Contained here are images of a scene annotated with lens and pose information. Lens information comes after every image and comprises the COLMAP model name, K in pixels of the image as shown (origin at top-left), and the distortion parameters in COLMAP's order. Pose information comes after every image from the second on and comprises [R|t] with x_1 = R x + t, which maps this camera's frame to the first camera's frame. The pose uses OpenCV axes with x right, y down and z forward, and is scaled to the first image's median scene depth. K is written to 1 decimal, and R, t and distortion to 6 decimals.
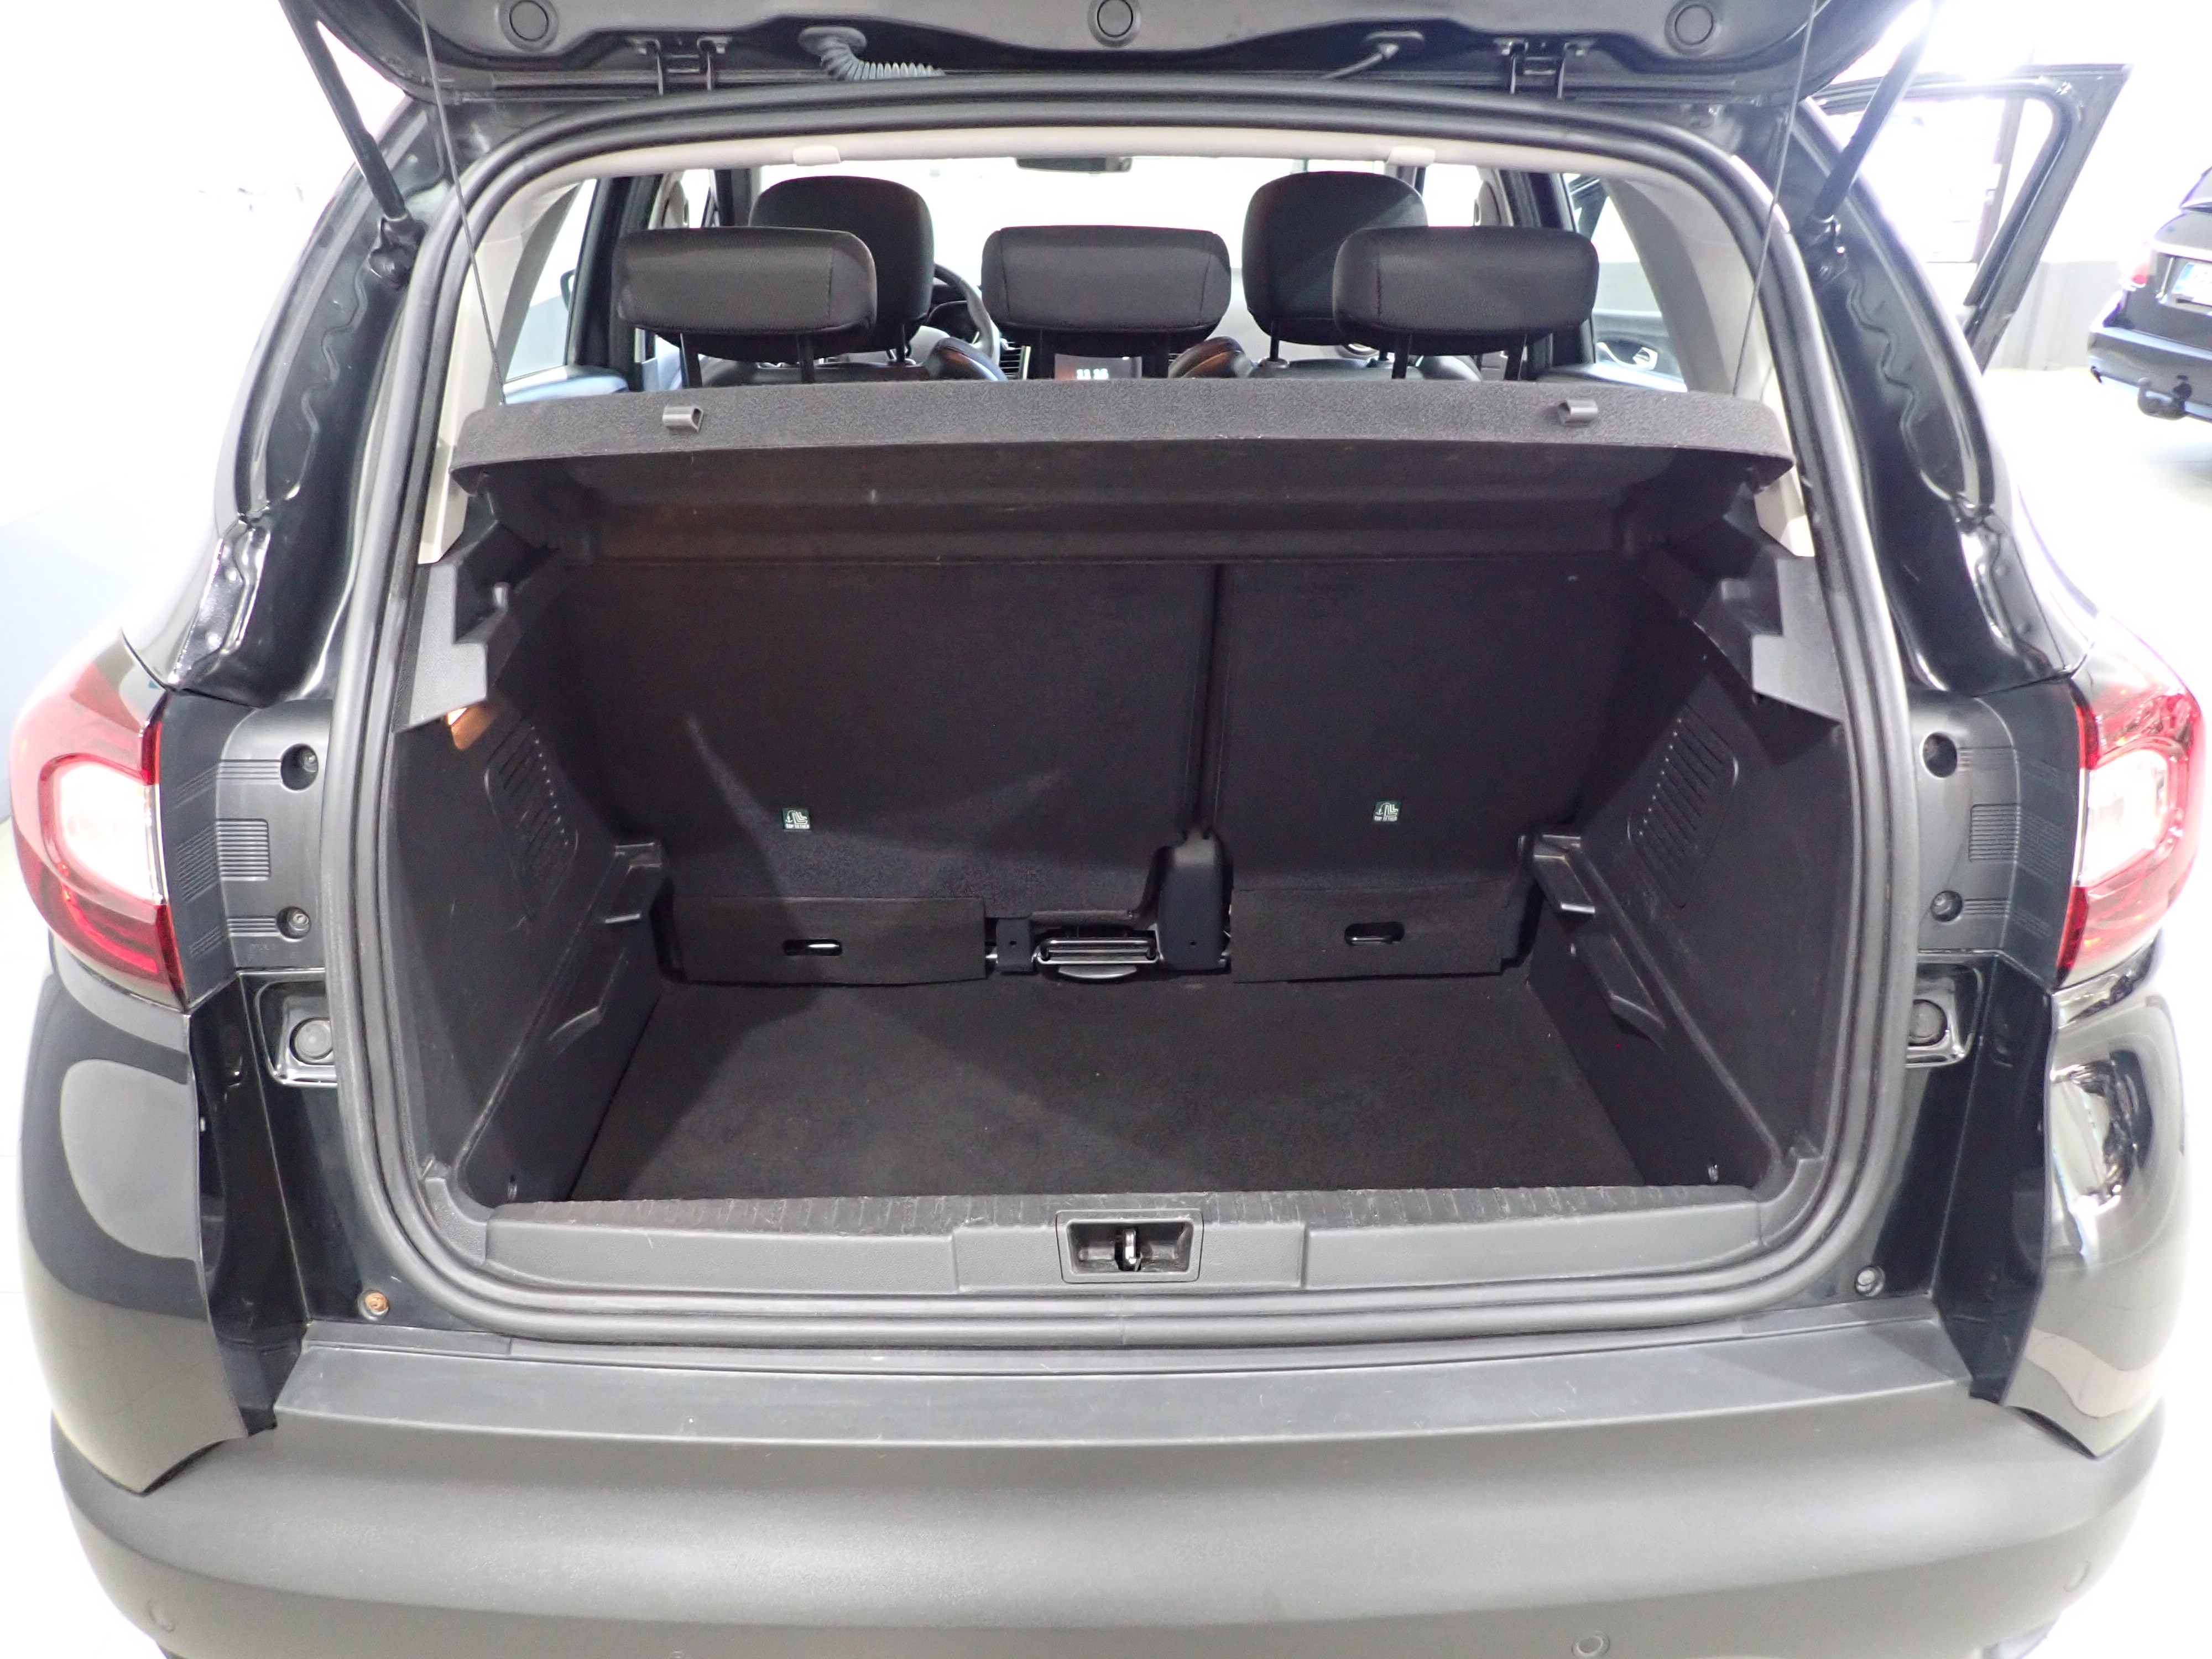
lens RADIAL K [[1620.3, 0, 1104.3], [0, 1620.3, 831.2], [0, 0, 1]] dist [-0.003206, -0.008146]
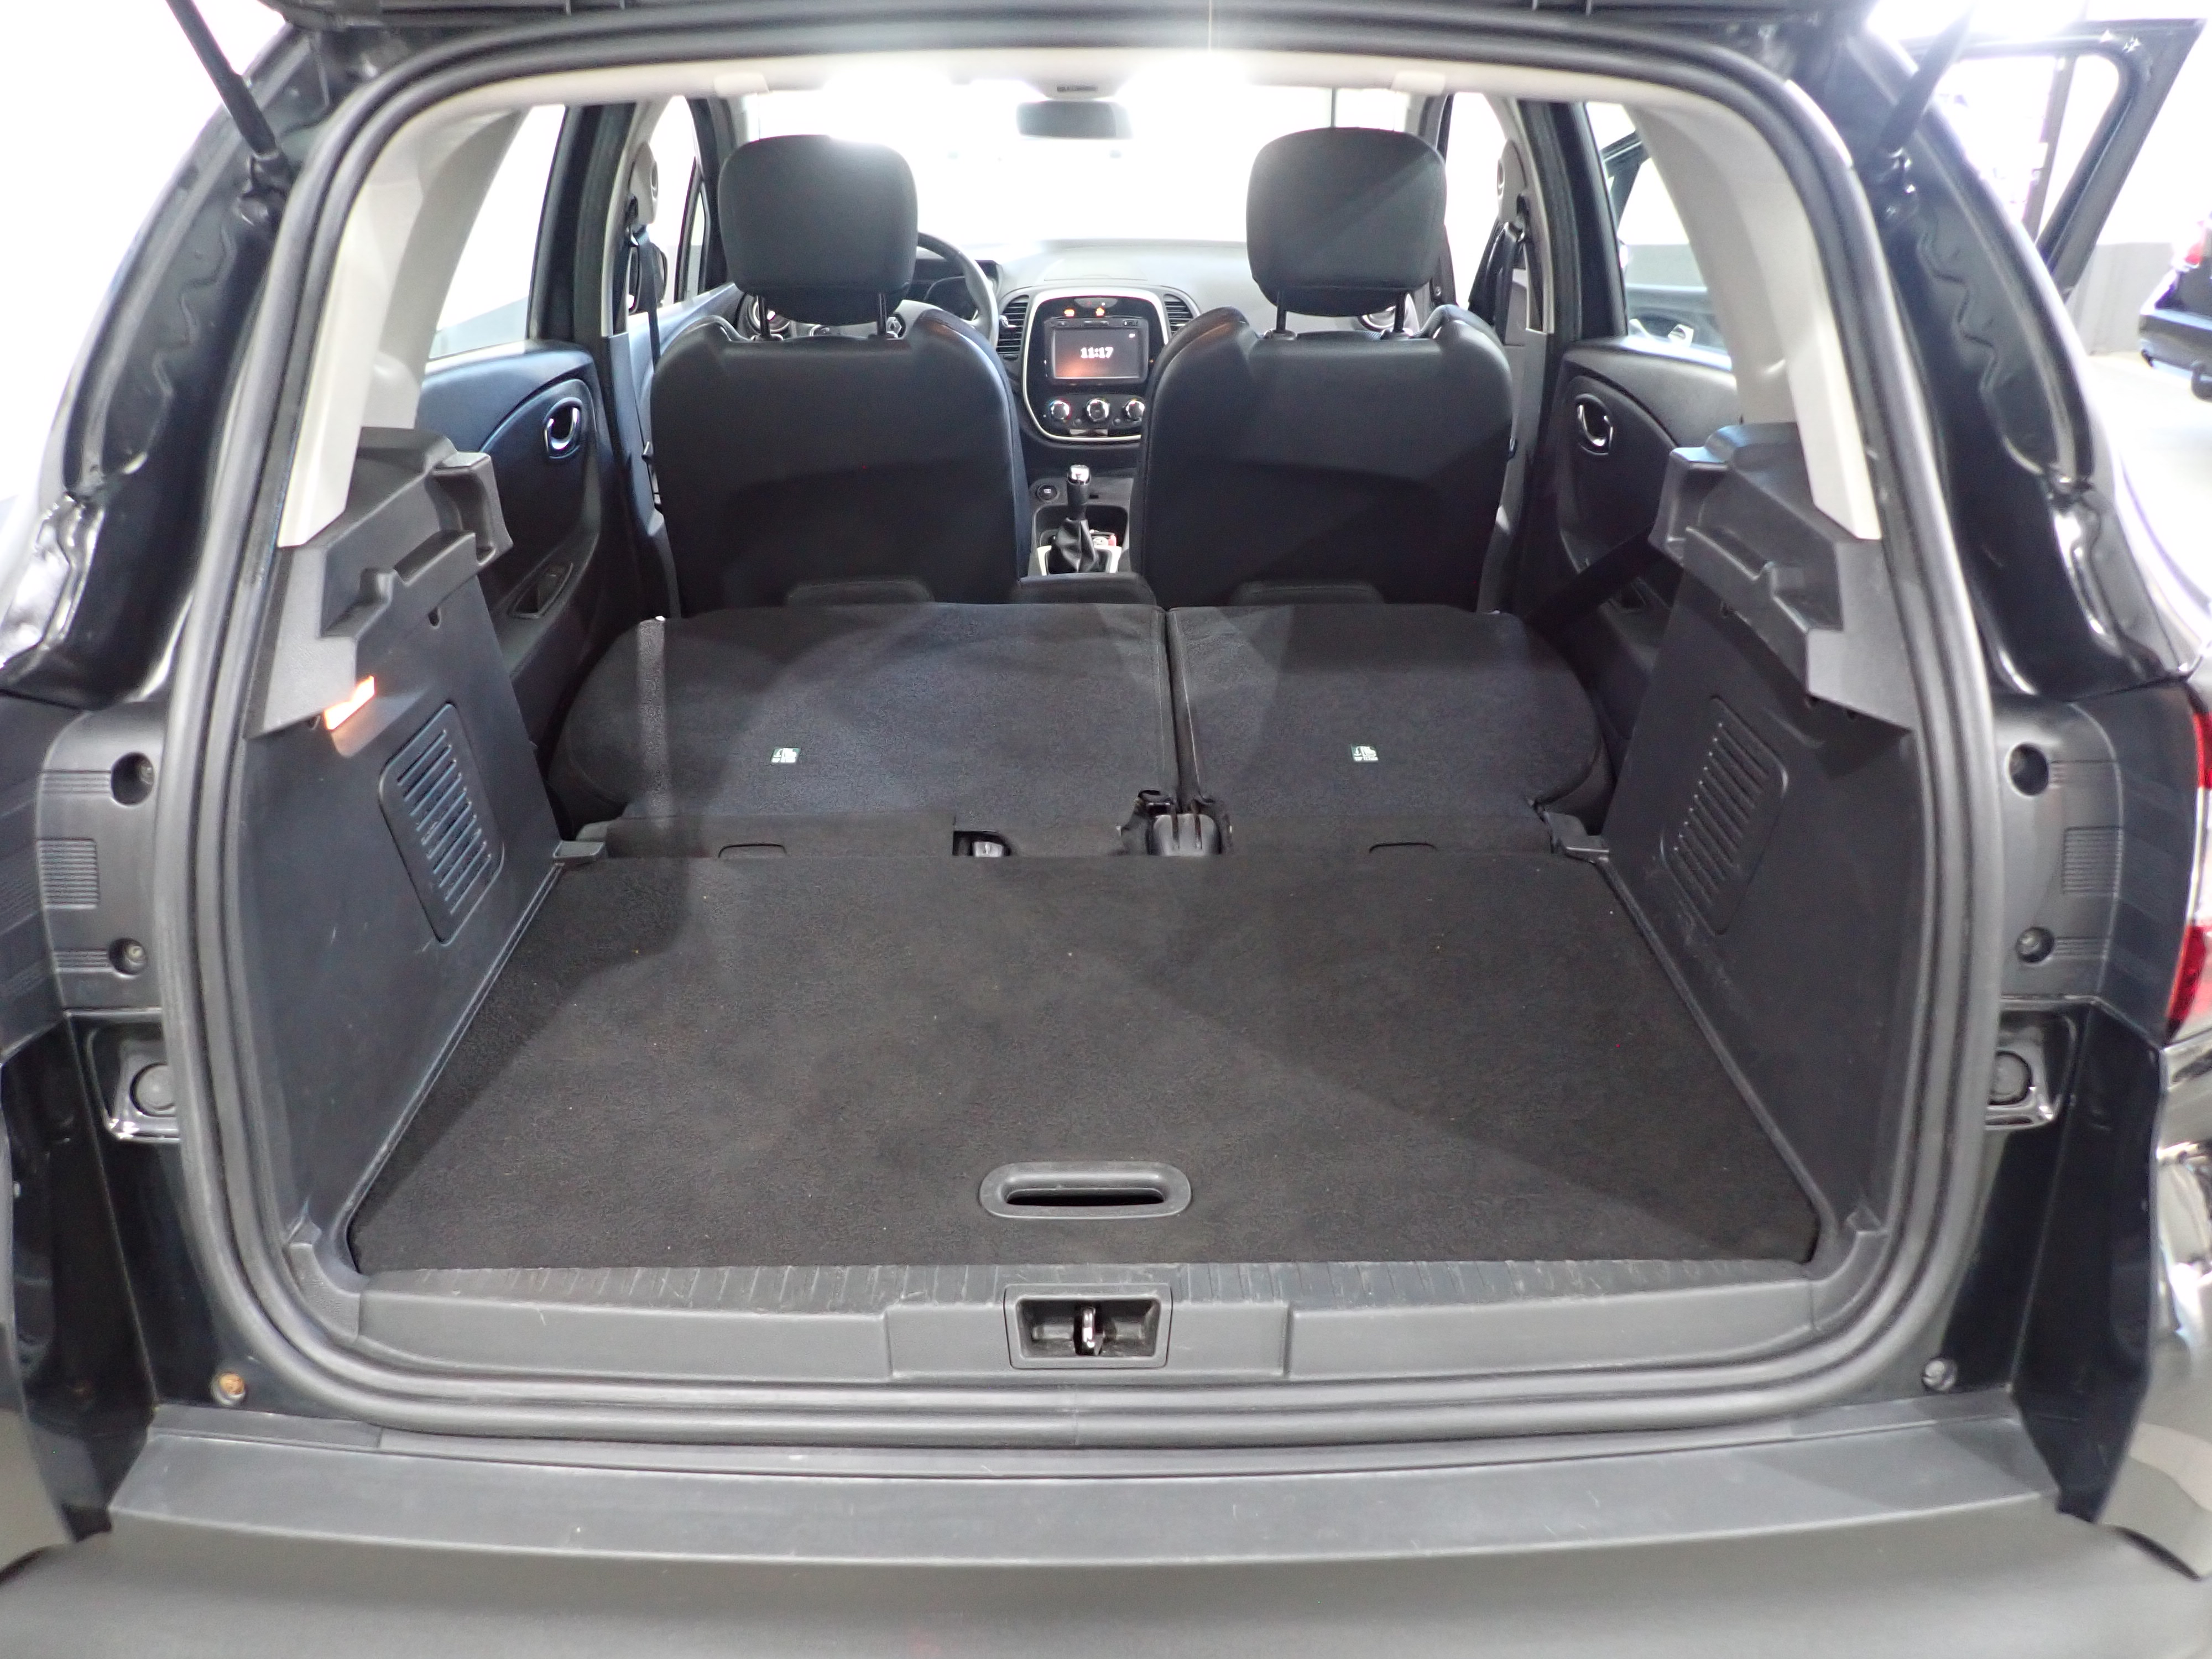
lens RADIAL K [[1620.3, 0, 1101.0], [0, 1620.3, 833.7], [0, 0, 1]] dist [-0.003206, -0.008146]
pose [[0.999832, 0.003559, -0.017960, 0.037601], [-0.003434, 0.999970, 0.006965, -0.016651], [0.017985, -0.006902, 0.999814, 0.126623]]
